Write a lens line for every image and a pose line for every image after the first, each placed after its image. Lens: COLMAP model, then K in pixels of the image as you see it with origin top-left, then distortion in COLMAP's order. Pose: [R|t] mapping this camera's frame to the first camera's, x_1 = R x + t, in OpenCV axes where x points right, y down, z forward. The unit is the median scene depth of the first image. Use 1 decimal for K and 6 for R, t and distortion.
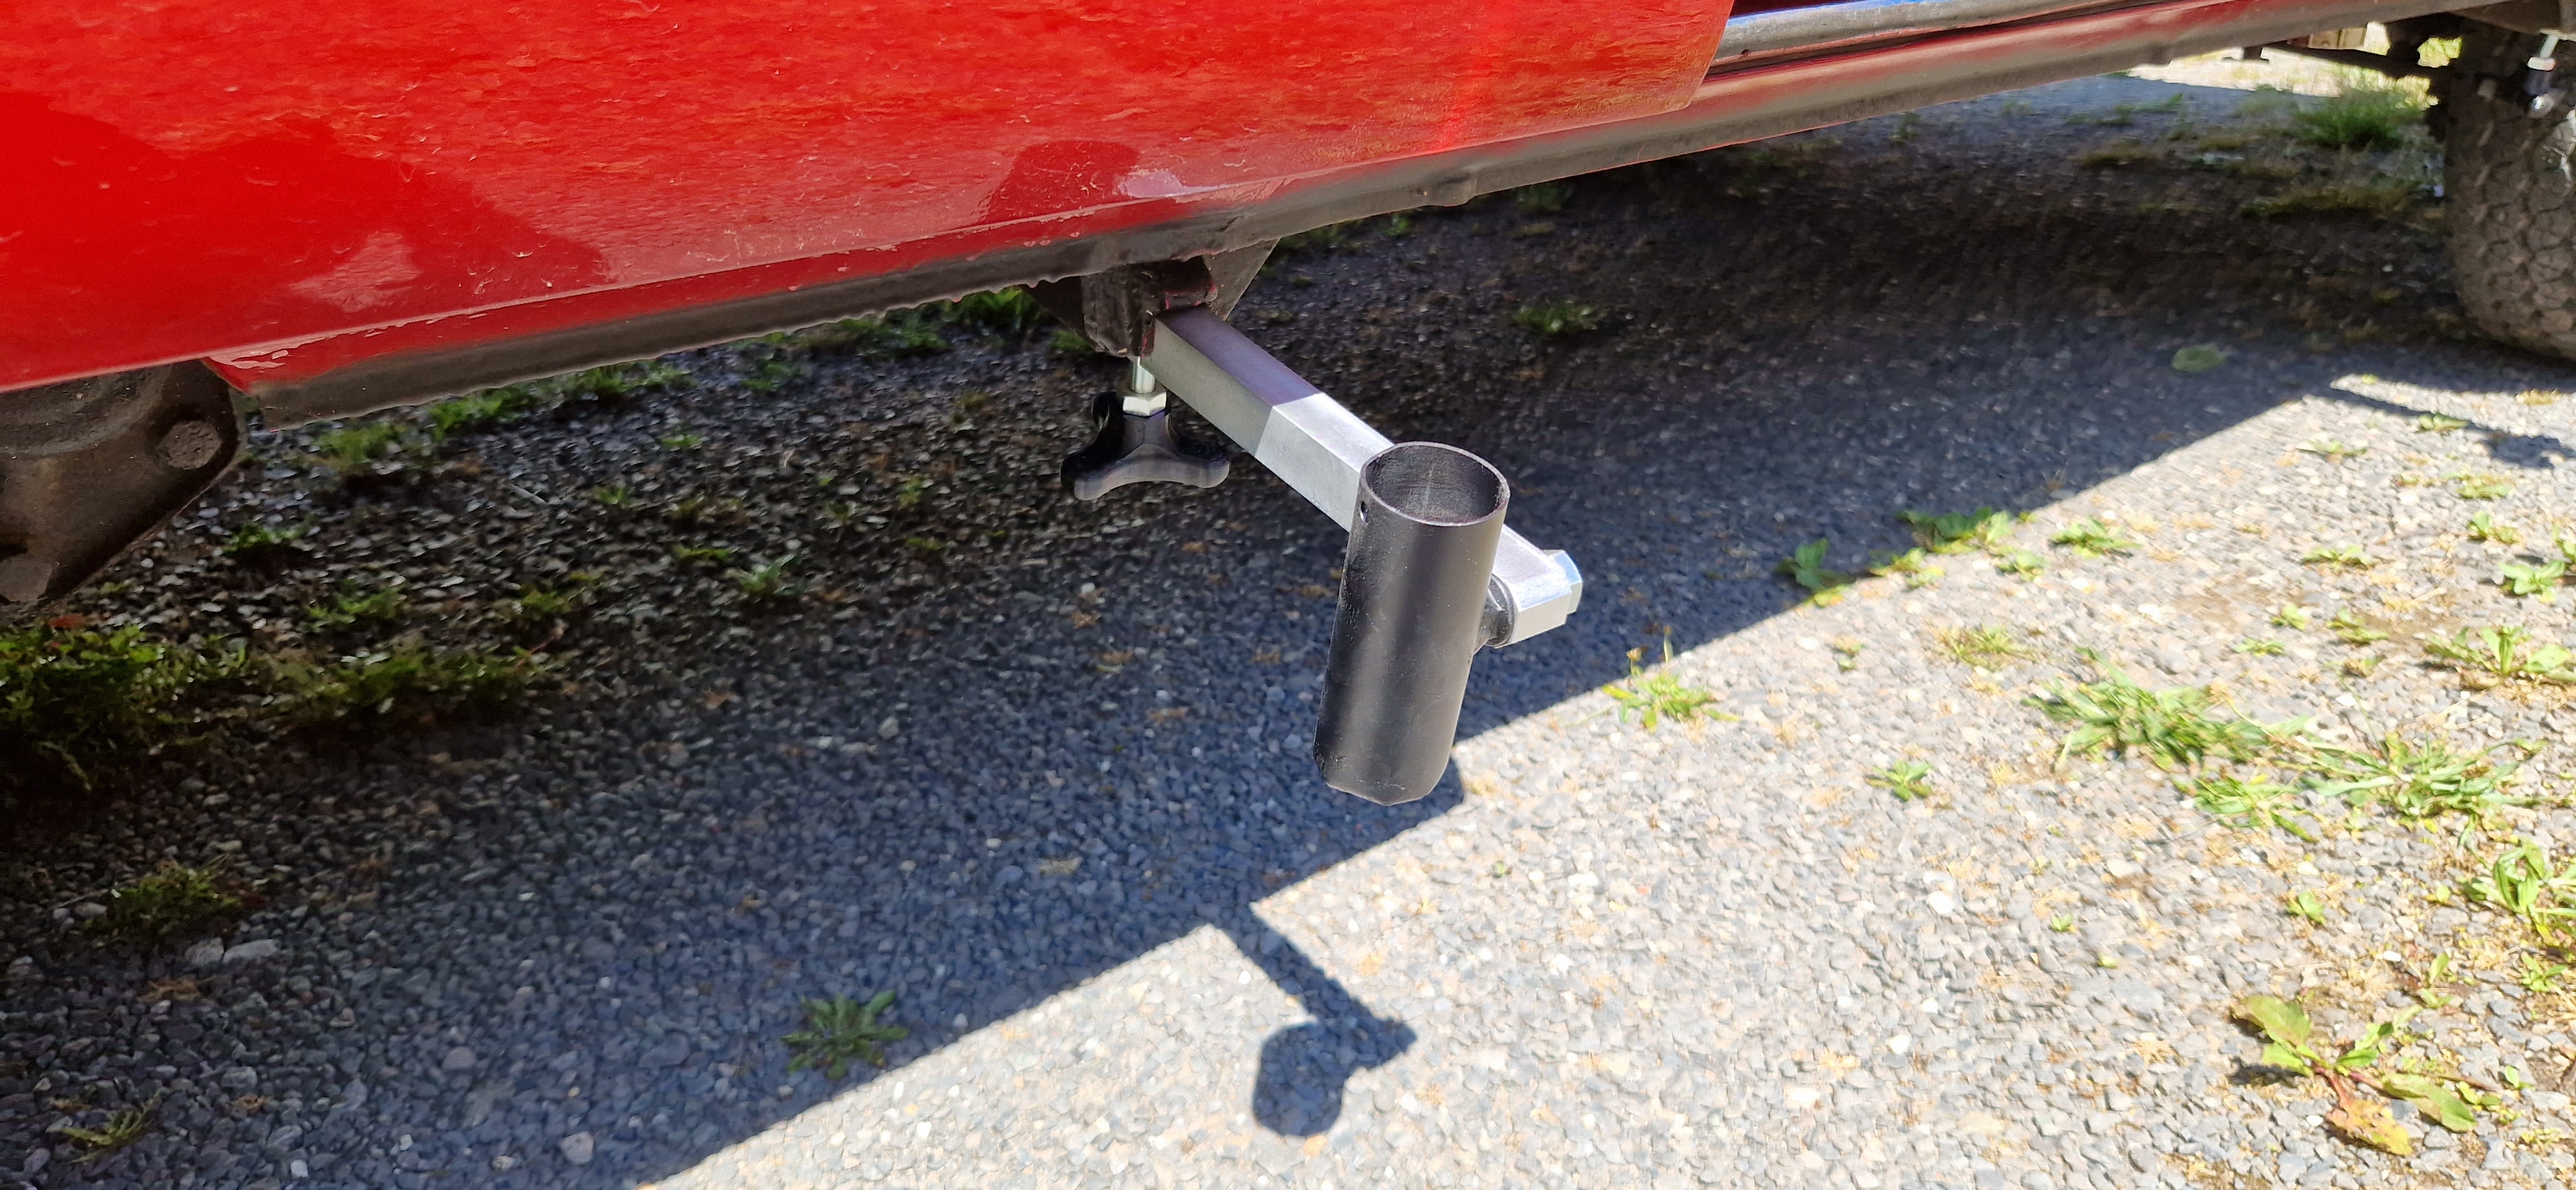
lens RADIAL K [[1761.7, 0, 1255.7], [0, 1761.7, 571.1], [0, 0, 1]] dist [0.071637, -0.091794]
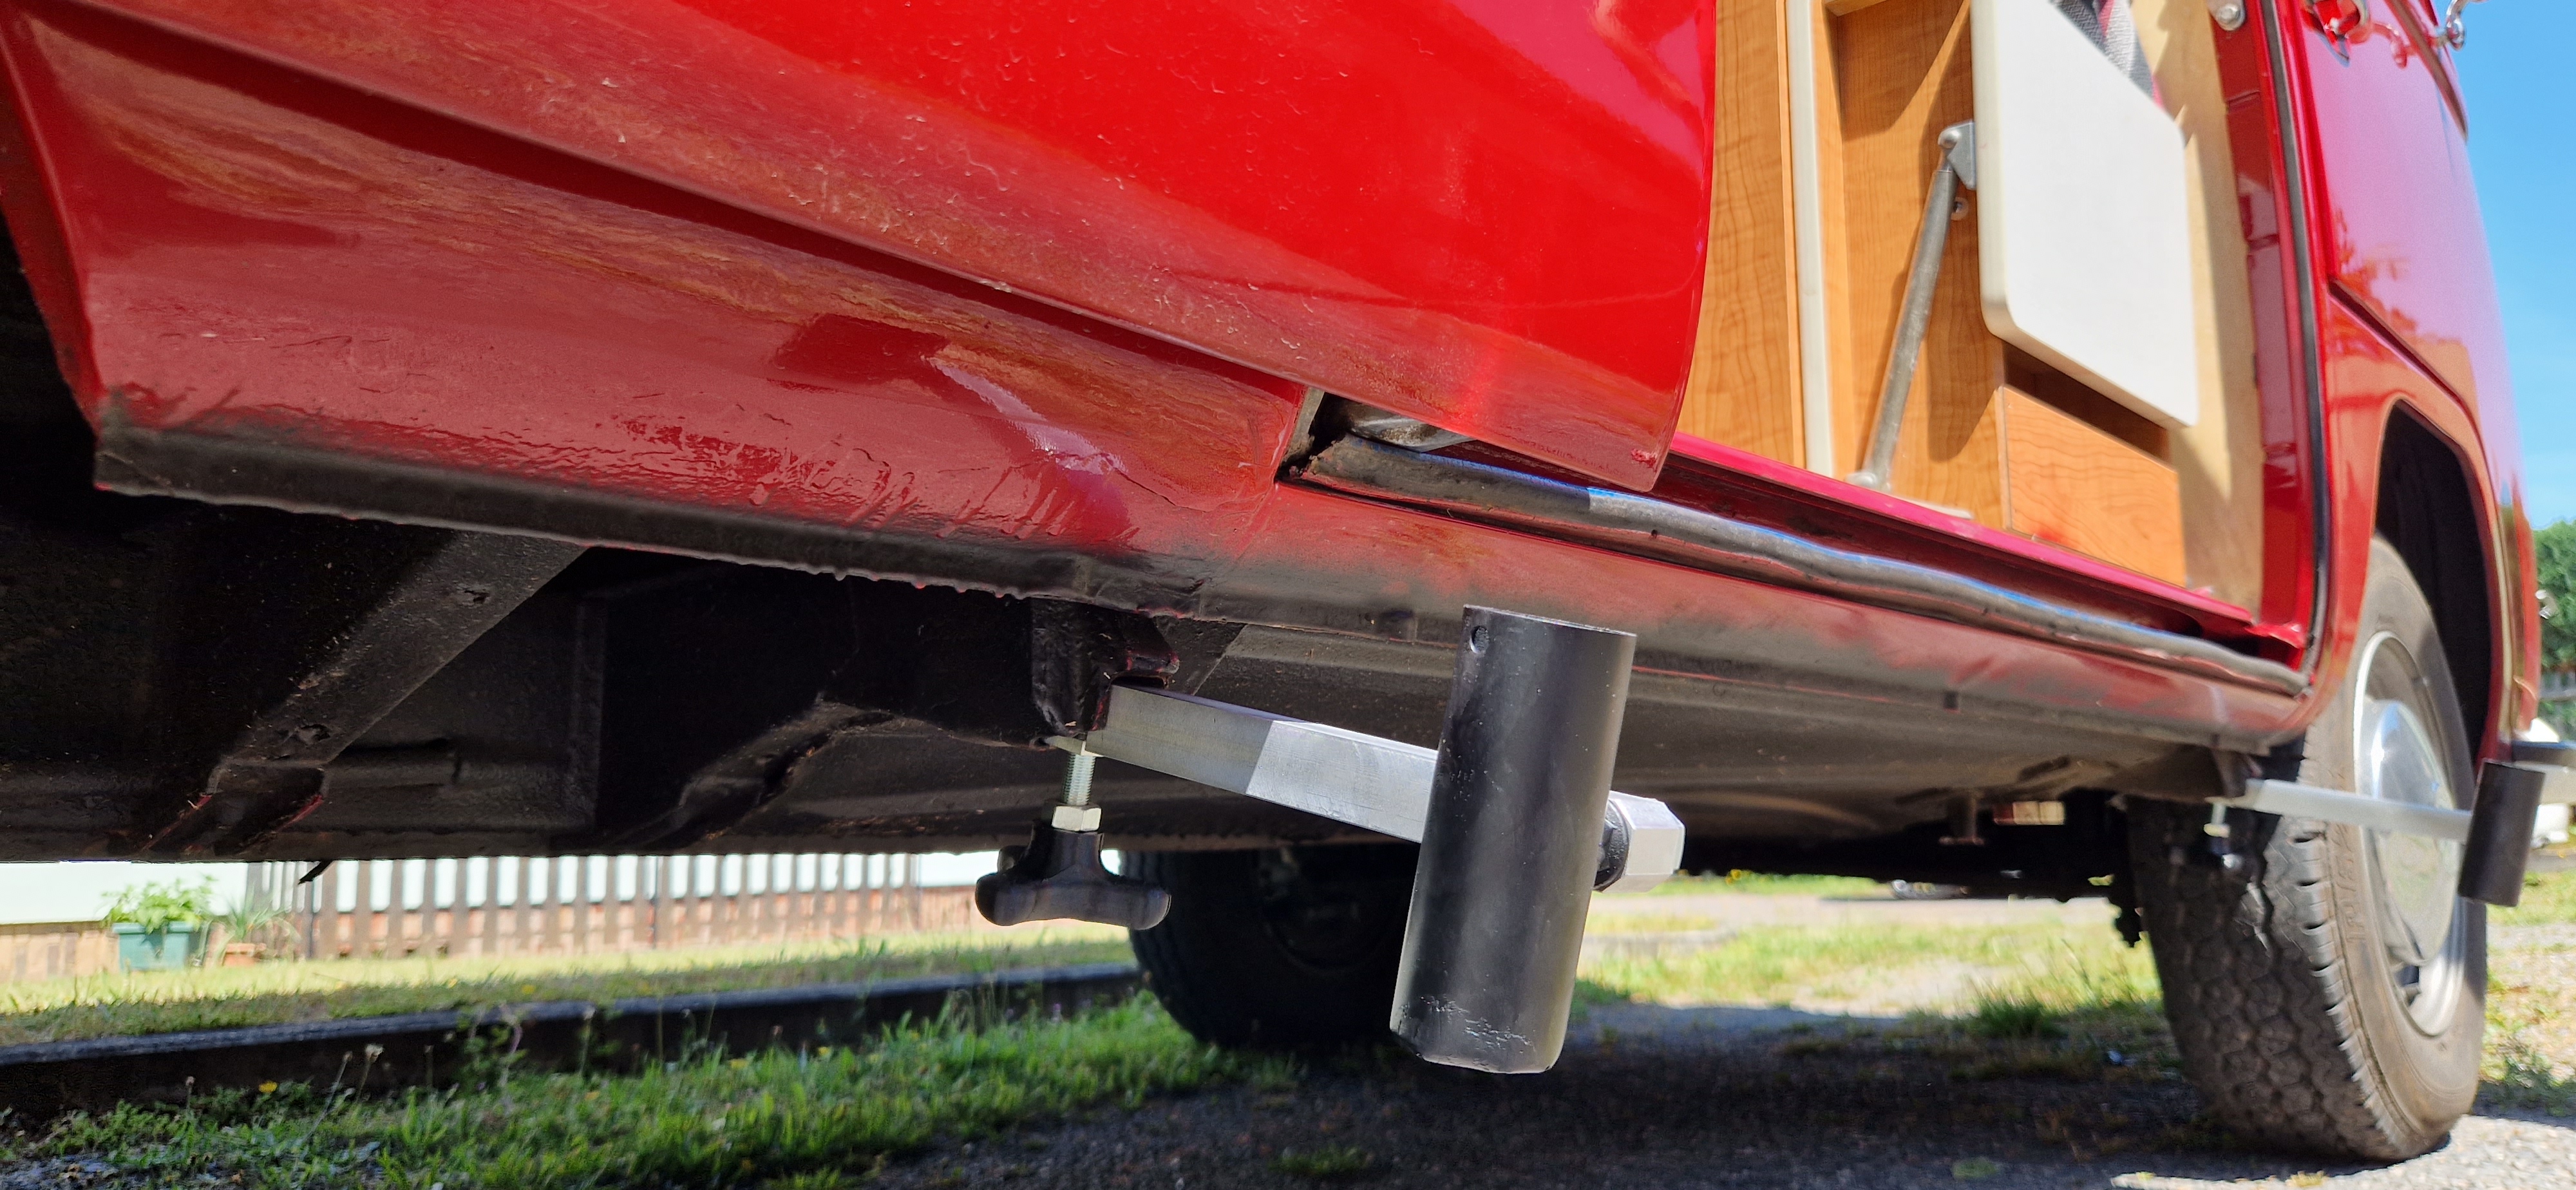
lens RADIAL K [[1761.7, 0, 1255.7], [0, 1761.7, 571.1], [0, 0, 1]] dist [0.071637, -0.091794]
pose [[0.981623, 0.049460, 0.184312, -0.065542], [0.058985, 0.839893, -0.539537, 0.125241], [-0.181488, 0.540493, 0.821541, 0.098343]]
